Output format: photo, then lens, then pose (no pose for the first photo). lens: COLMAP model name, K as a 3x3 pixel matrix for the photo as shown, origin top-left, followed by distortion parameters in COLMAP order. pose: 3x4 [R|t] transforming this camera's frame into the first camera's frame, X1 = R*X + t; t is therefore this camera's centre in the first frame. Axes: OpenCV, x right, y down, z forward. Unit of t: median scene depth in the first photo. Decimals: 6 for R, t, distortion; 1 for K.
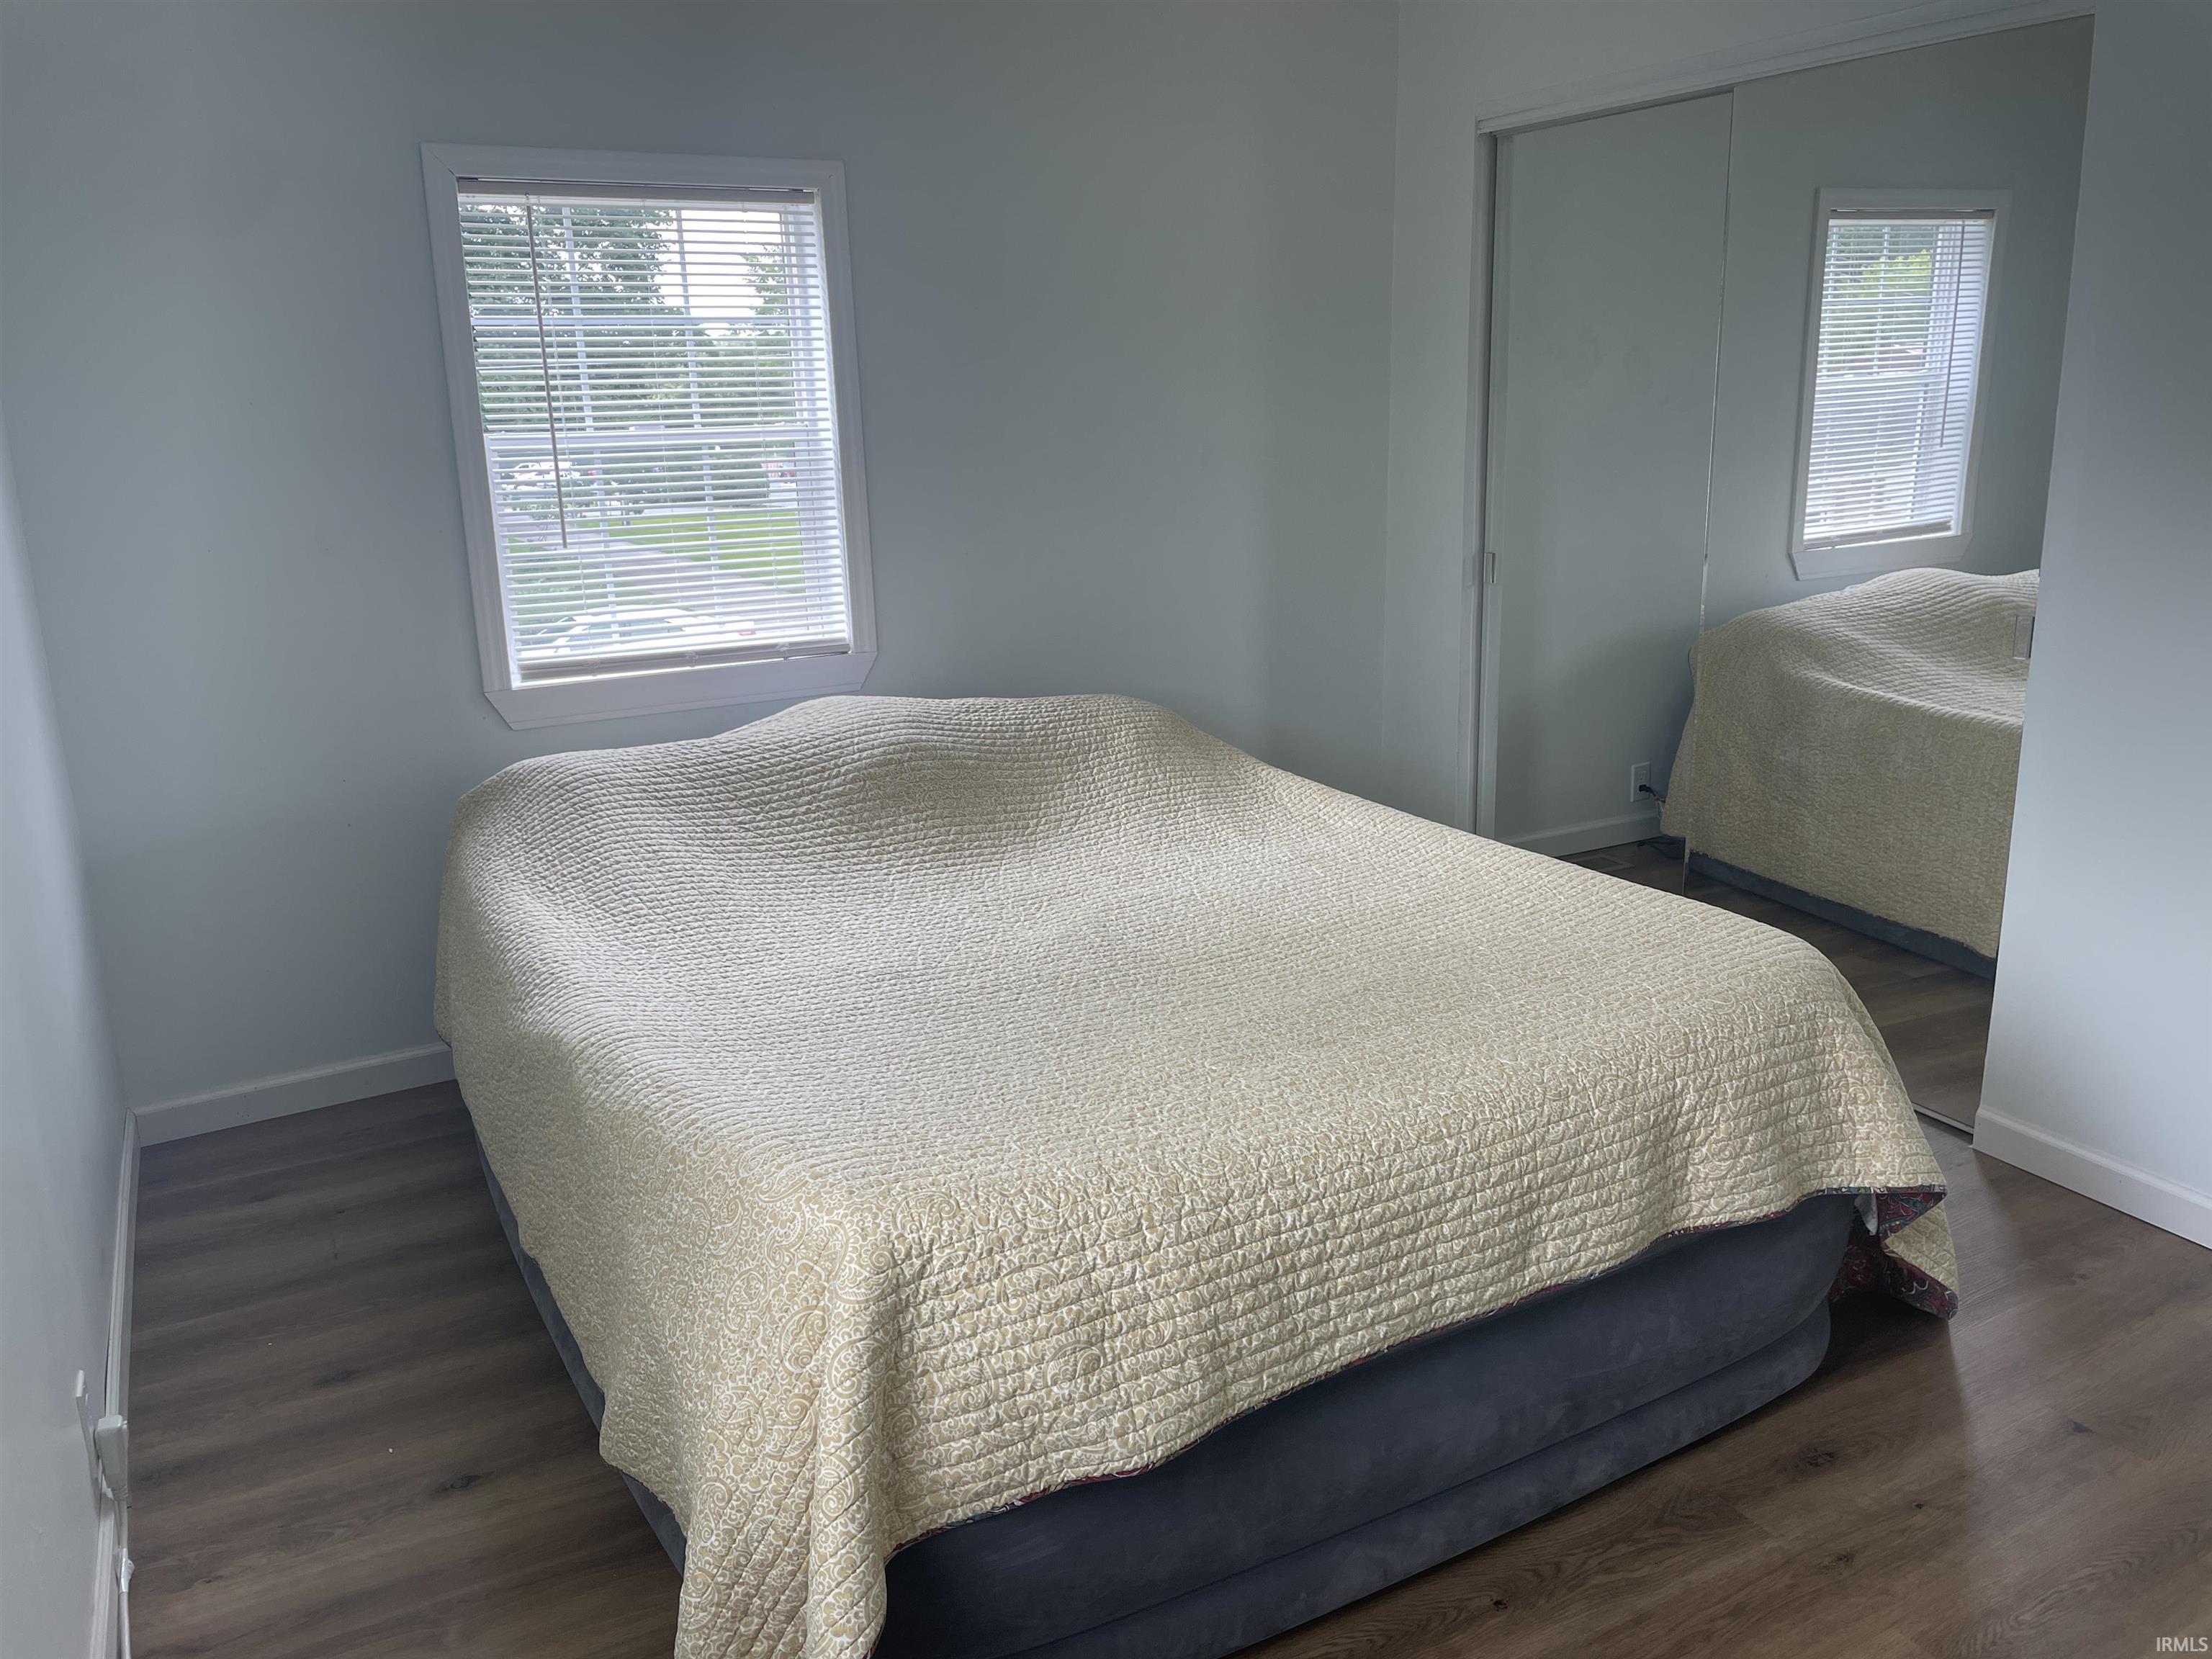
lens RADIAL K [[1649.8, 0, 1107.3], [0, 1649.8, 824.6], [0, 0, 1]] dist [0.067015, -0.074374]
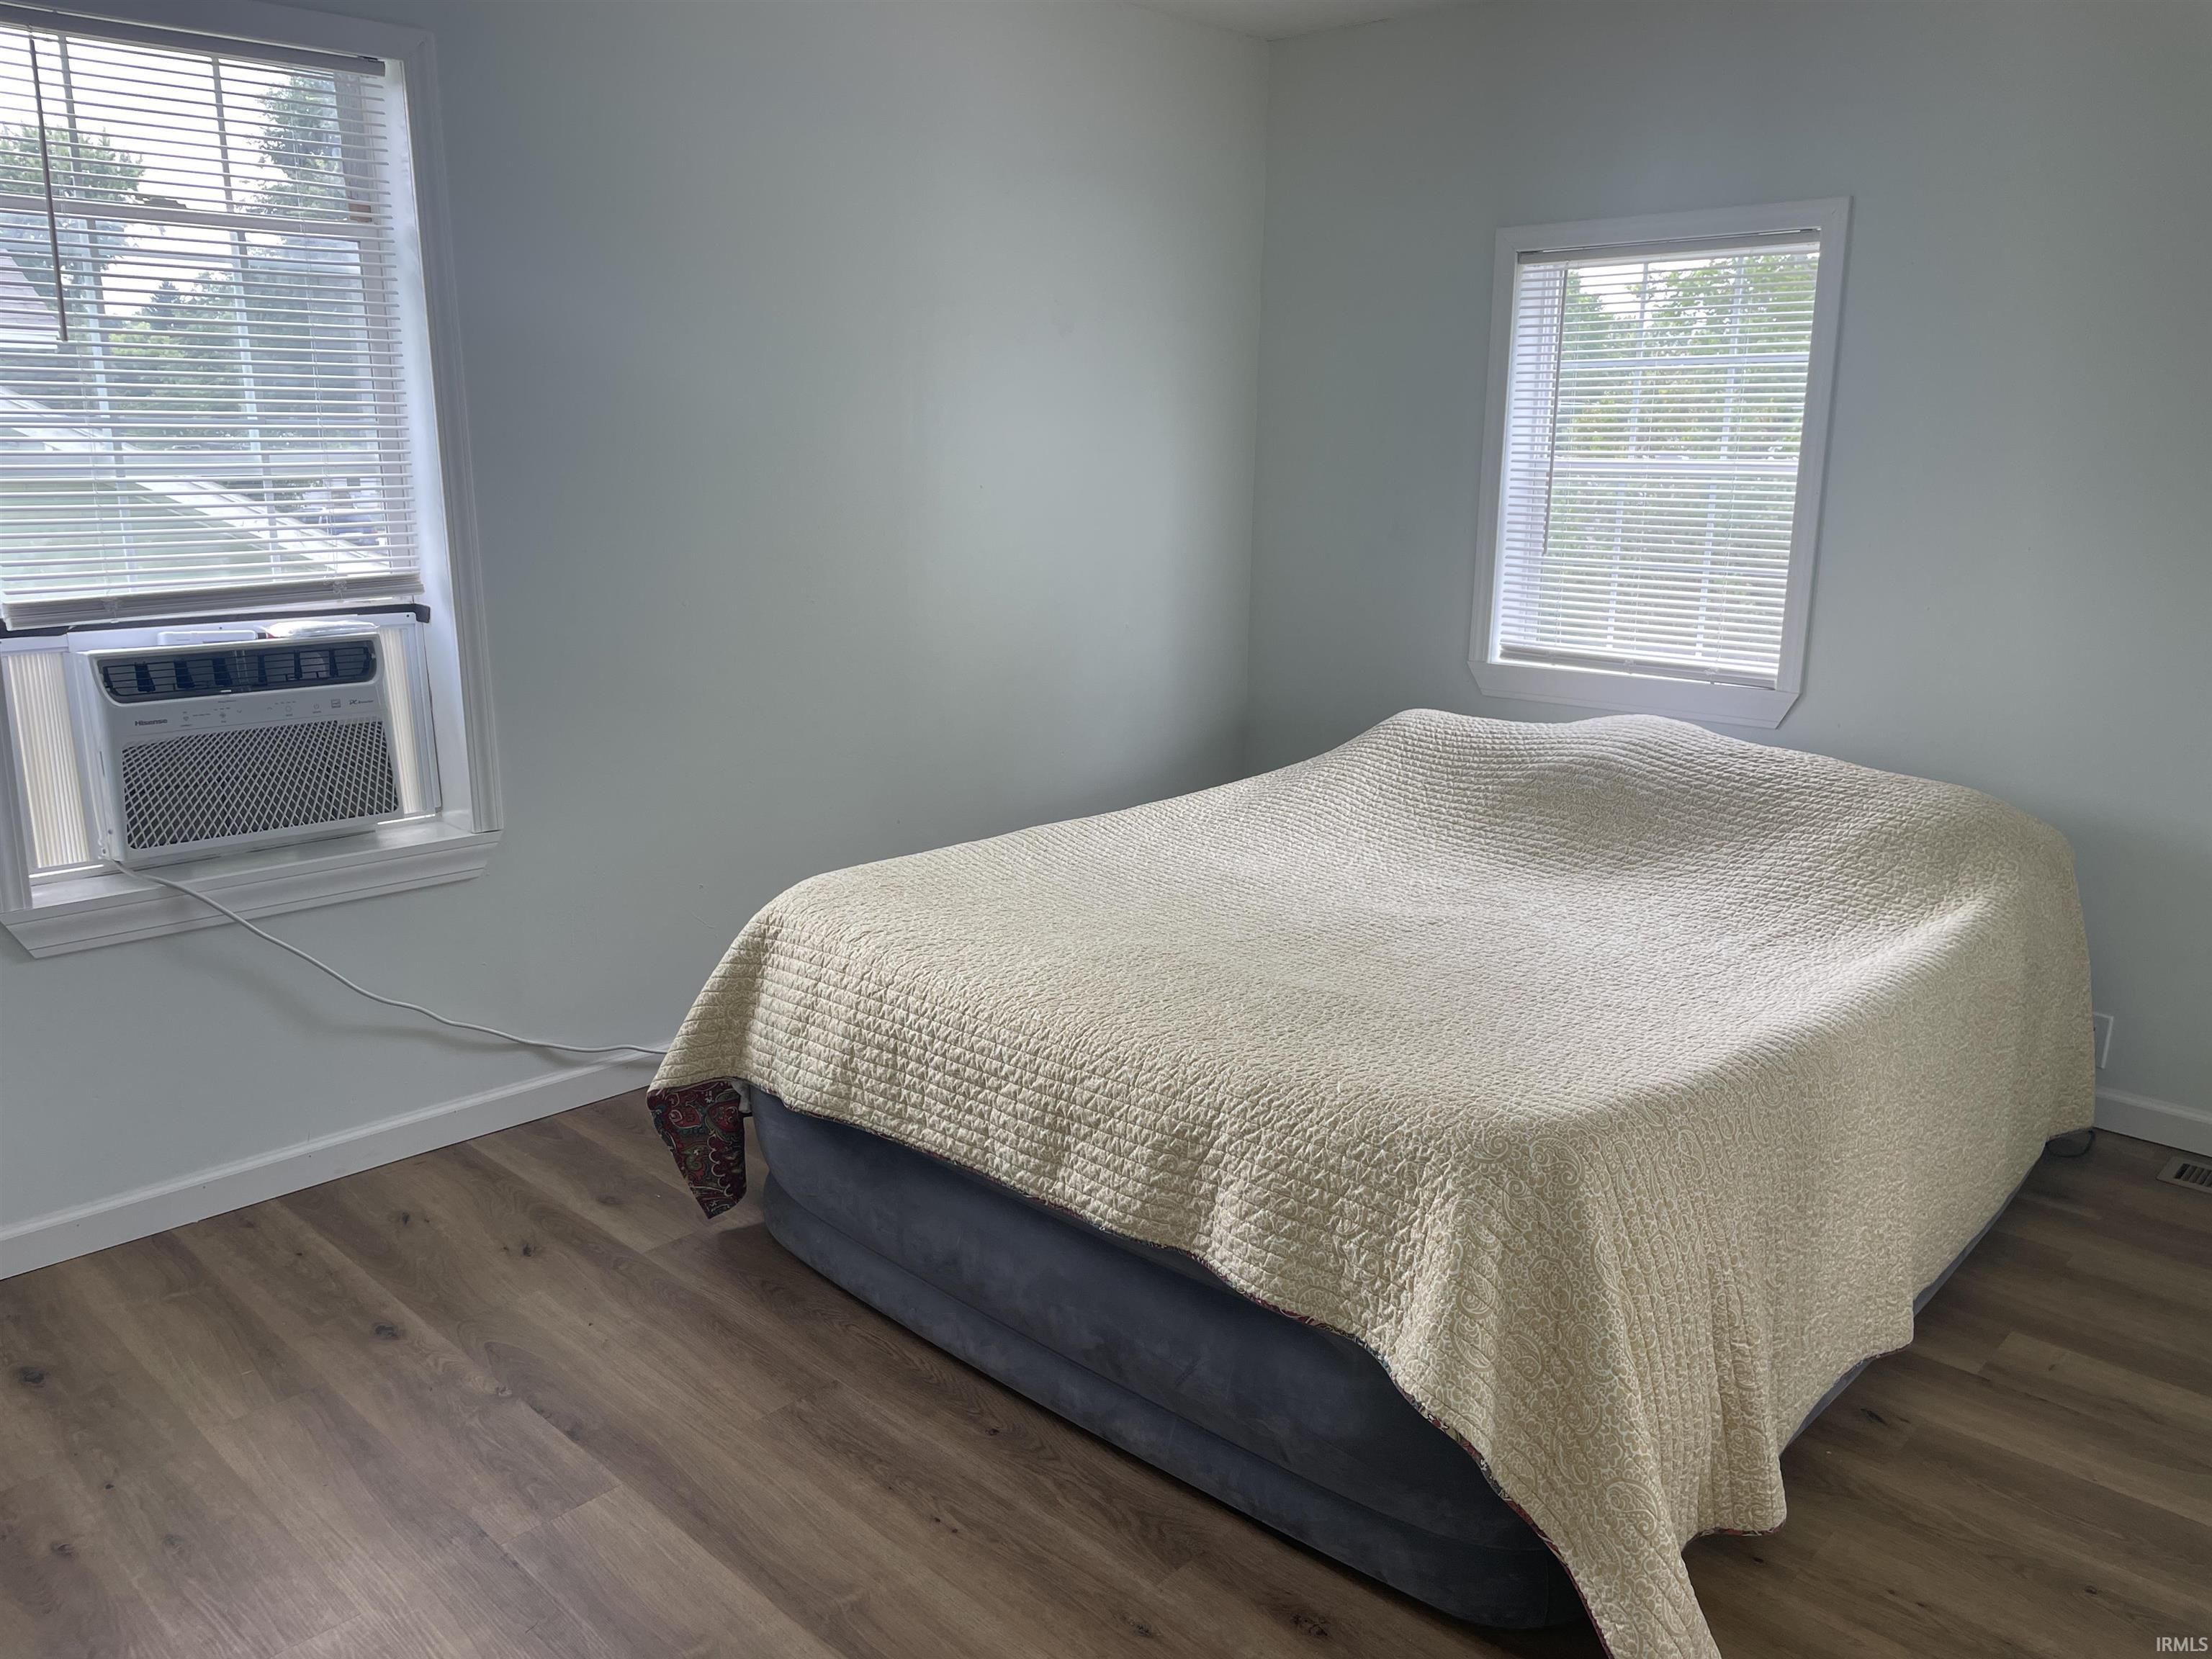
lens RADIAL K [[1649.8, 0, 1109.1], [0, 1649.8, 833.5], [0, 0, 1]] dist [0.067015, -0.074374]
pose [[0.310036, 0.249904, -0.917293, 1.273676], [-0.260073, 0.950327, 0.171001, -0.173741], [0.914461, 0.185547, 0.359629, 0.572776]]
